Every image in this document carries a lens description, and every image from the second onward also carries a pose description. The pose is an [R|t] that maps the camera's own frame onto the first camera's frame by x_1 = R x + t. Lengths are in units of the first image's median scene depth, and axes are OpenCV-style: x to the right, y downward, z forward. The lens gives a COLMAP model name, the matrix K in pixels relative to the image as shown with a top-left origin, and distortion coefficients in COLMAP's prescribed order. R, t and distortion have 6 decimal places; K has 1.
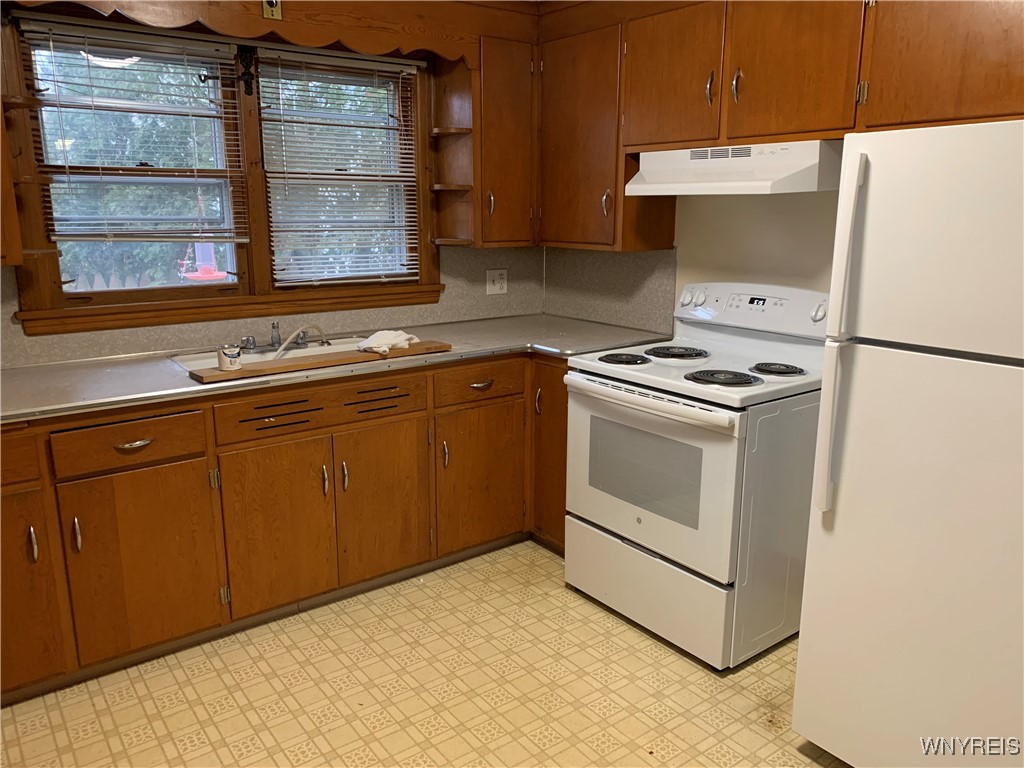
lens RADIAL K [[777.7, 0, 512.0], [0, 777.7, 384.0], [0, 0, 1]] dist [0.050712, -0.052676]
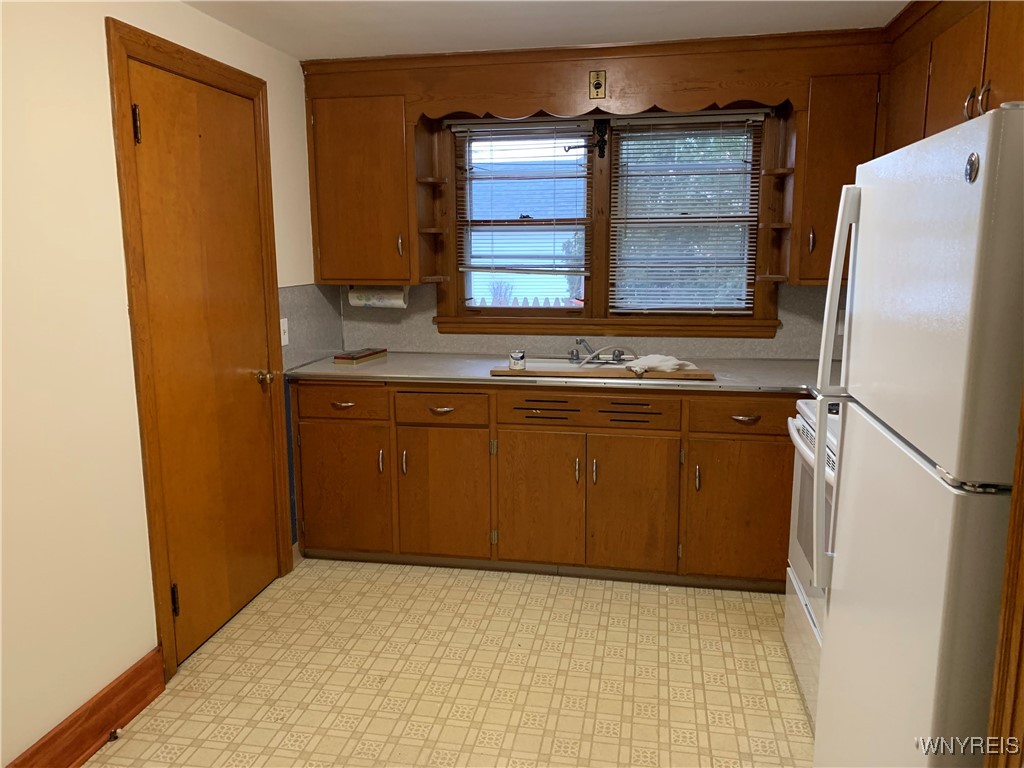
lens RADIAL K [[779.1, 0, 512.7], [0, 779.1, 377.4], [0, 0, 1]] dist [0.192563, -0.517493]
pose [[0.679433, 0.120255, -0.723816, 0.516436], [-0.158475, 0.987245, 0.015263, -0.020240], [0.716419, 0.104336, 0.689825, 0.069317]]
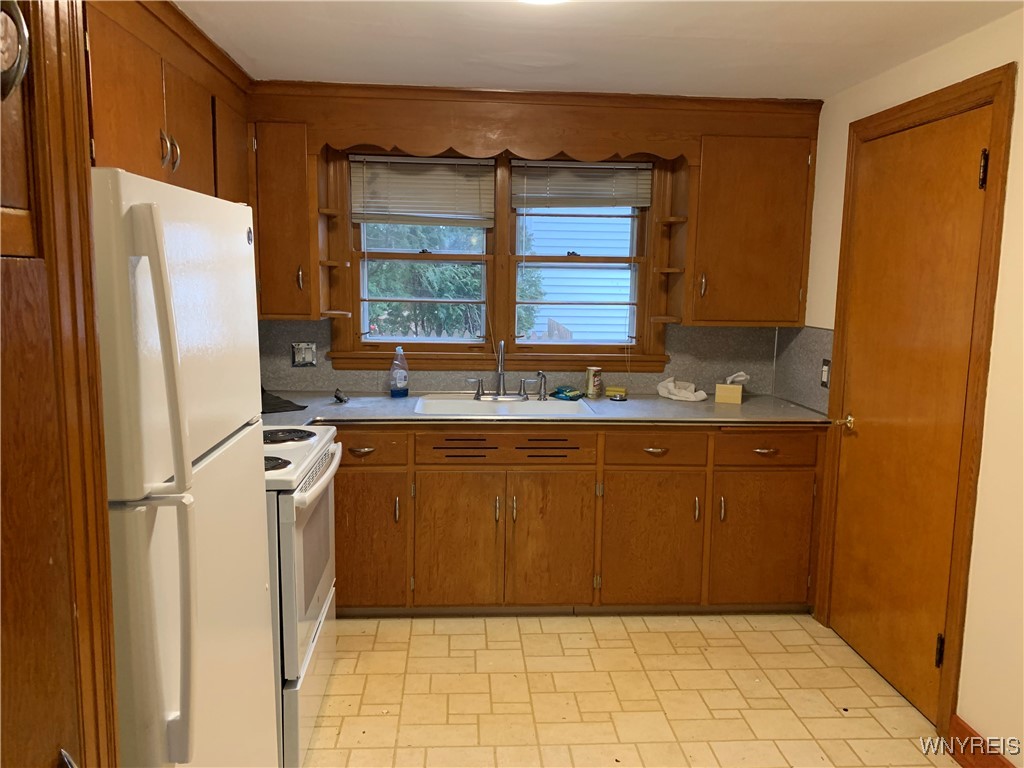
lens RADIAL K [[777.7, 0, 512.0], [0, 777.7, 384.0], [0, 0, 1]] dist [0.050712, -0.052676]
pose [[0.841352, 0.086261, -0.533559, 0.375354], [-0.138318, 0.988672, -0.058270, 0.001836], [0.522489, 0.122826, 0.843753, -0.021252]]
